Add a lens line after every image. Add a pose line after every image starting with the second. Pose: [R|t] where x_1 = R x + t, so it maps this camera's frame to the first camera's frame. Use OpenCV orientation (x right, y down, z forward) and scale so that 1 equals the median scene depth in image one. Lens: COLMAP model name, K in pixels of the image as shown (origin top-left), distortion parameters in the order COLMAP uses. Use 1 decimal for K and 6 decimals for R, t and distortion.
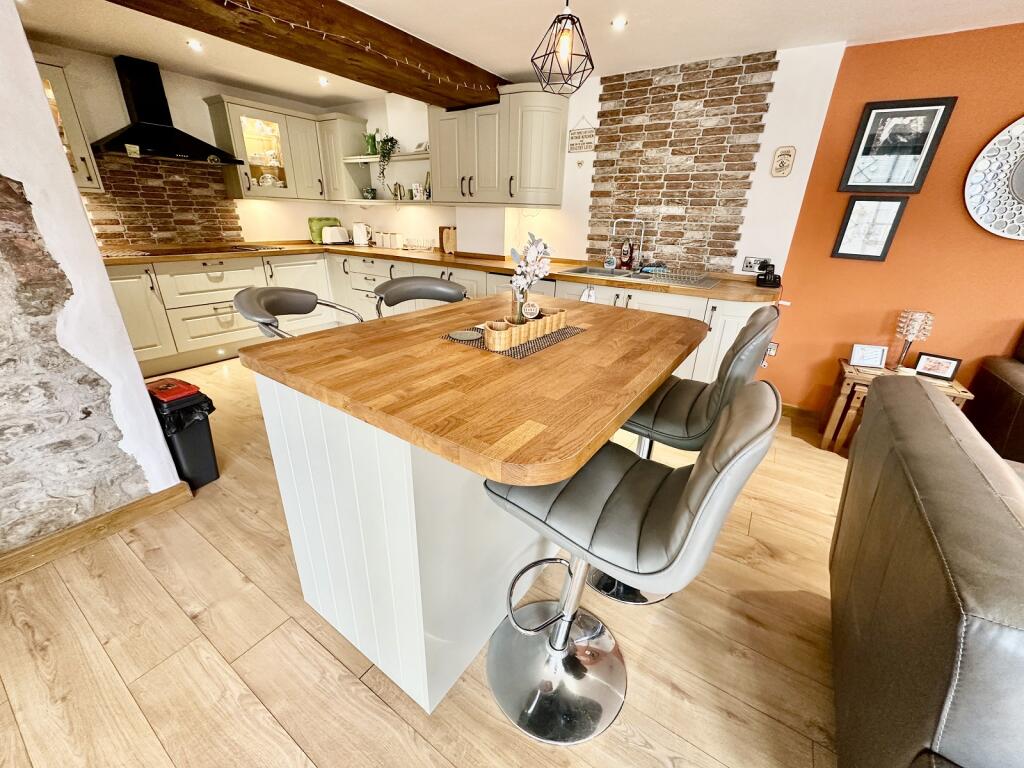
lens RADIAL K [[410.6, 0, 512.7], [0, 410.6, 386.6], [0, 0, 1]] dist [-0.005006, 0.000929]
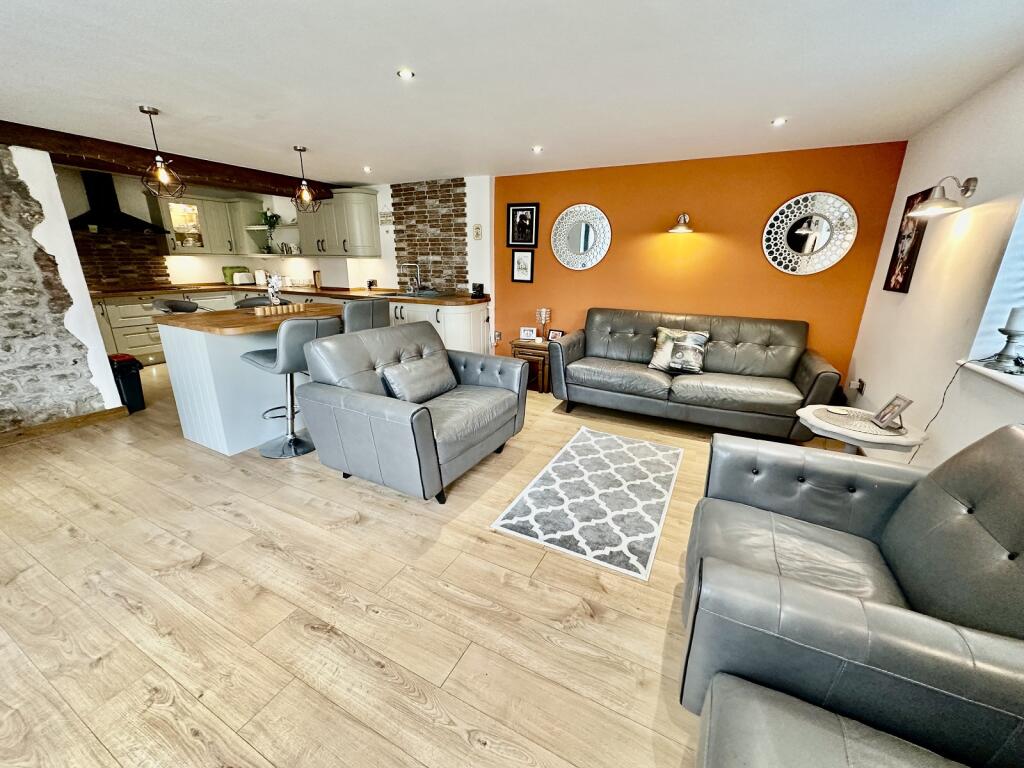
lens RADIAL K [[410.6, 0, 512.6], [0, 410.6, 385.8], [0, 0, 1]] dist [-0.005006, 0.000929]
pose [[0.994231, -0.049072, 0.095381, 0.547638], [0.057910, 0.994054, -0.092211, 0.290854], [-0.090289, 0.097202, 0.991161, -0.711412]]
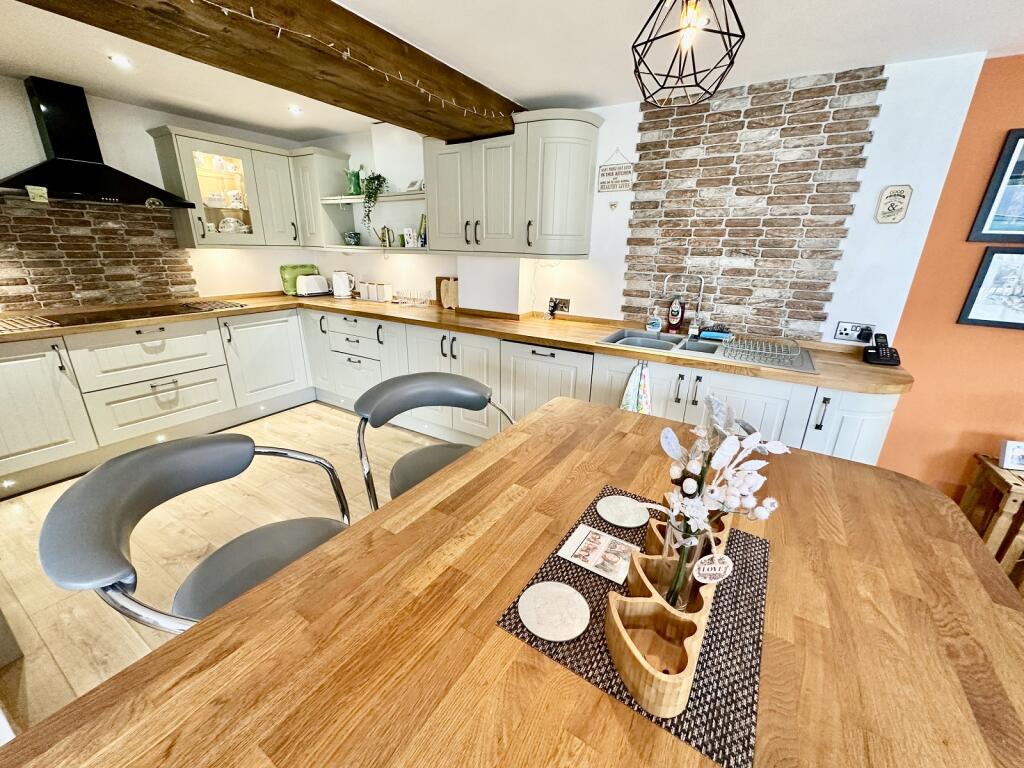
lens RADIAL K [[410.6, 0, 512.8], [0, 410.6, 386.6], [0, 0, 1]] dist [-0.005006, 0.000929]
pose [[0.999261, -0.021293, 0.031995, -0.077978], [0.023325, 0.997641, -0.064562, -0.157443], [-0.030545, 0.065260, 0.997401, 0.250398]]
